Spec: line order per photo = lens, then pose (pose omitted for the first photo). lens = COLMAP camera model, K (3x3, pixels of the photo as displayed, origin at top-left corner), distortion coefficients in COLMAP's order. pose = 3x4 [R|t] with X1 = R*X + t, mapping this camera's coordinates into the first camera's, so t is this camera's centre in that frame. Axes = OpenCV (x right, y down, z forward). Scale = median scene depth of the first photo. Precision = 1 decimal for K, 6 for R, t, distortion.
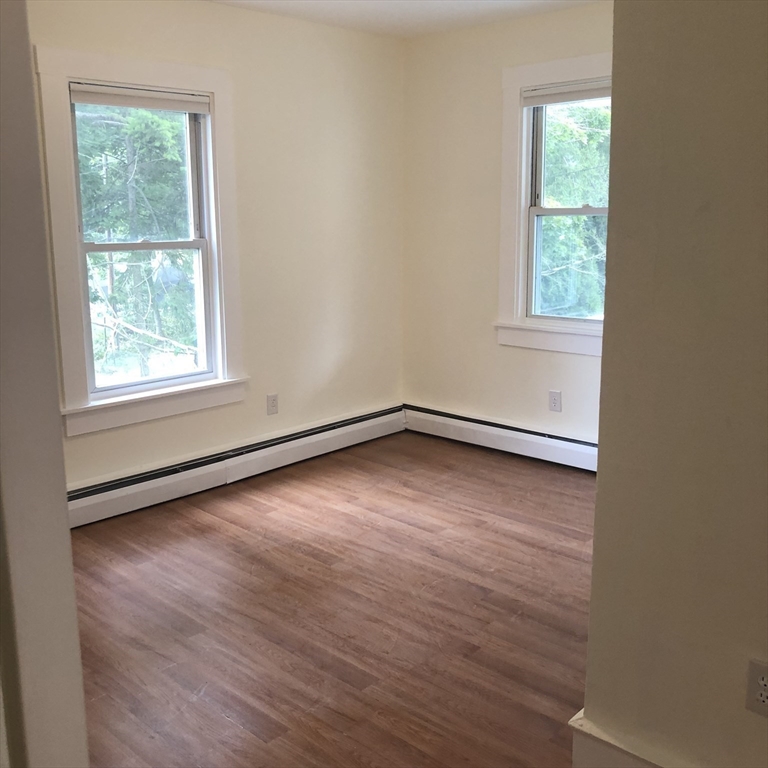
lens RADIAL K [[843.1, 0, 384.0], [0, 843.1, 383.2], [0, 0, 1]] dist [0.020818, 0.000000]
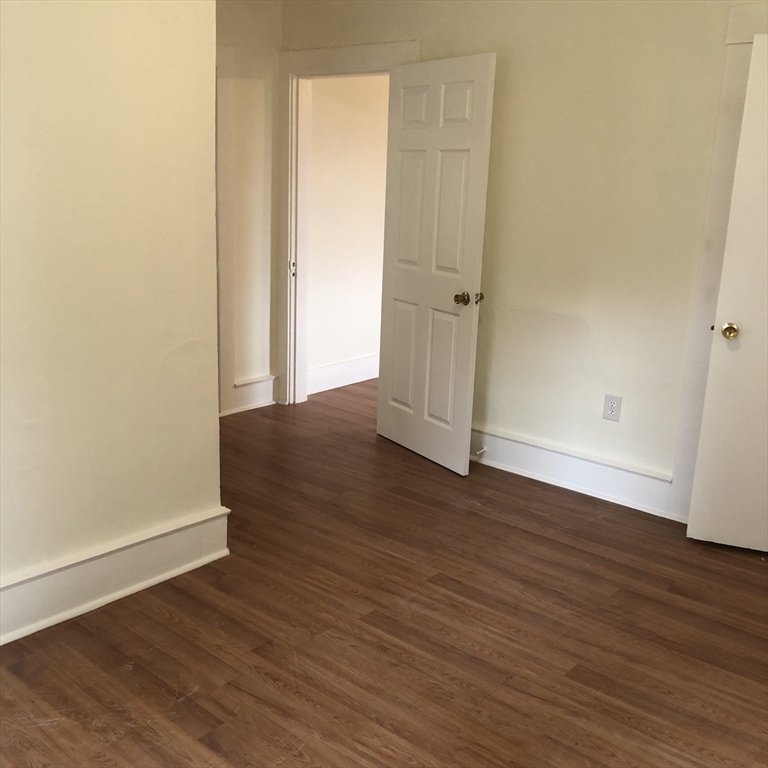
lens RADIAL K [[843.1, 0, 383.8], [0, 843.1, 384.2], [0, 0, 1]] dist [0.020818, 0.000000]
pose [[-0.998138, -0.001823, -0.060968, 0.026426], [-0.028153, 0.900488, 0.433969, -0.345165], [0.054110, 0.434877, -0.898863, 1.679340]]
